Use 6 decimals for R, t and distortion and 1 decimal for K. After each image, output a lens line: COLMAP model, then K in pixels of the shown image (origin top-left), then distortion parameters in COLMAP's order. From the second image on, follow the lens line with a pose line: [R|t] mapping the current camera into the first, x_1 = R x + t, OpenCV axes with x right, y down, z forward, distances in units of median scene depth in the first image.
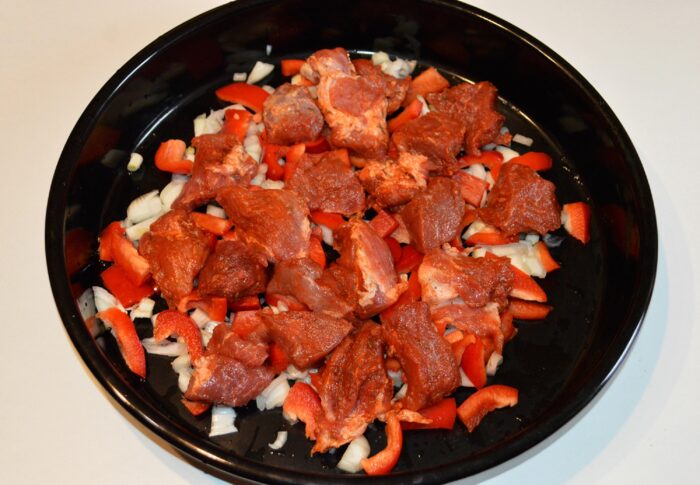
lens RADIAL K [[1020.3, 0, 350.3], [0, 1020.3, 243.8], [0, 0, 1]] dist [-0.002324, 0.000000]
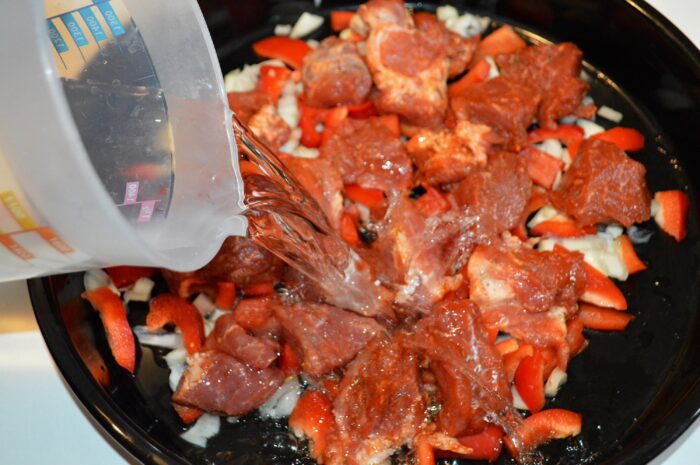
lens RADIAL K [[960.1, 0, 349.7], [0, 960.1, 231.0], [0, 0, 1]] dist [-0.027963, 0.000000]
pose [[0.992390, 0.049566, -0.112721, 0.054649], [-0.049192, 0.998771, 0.006099, 0.000468], [0.112885, -0.000508, 0.993608, 0.210078]]
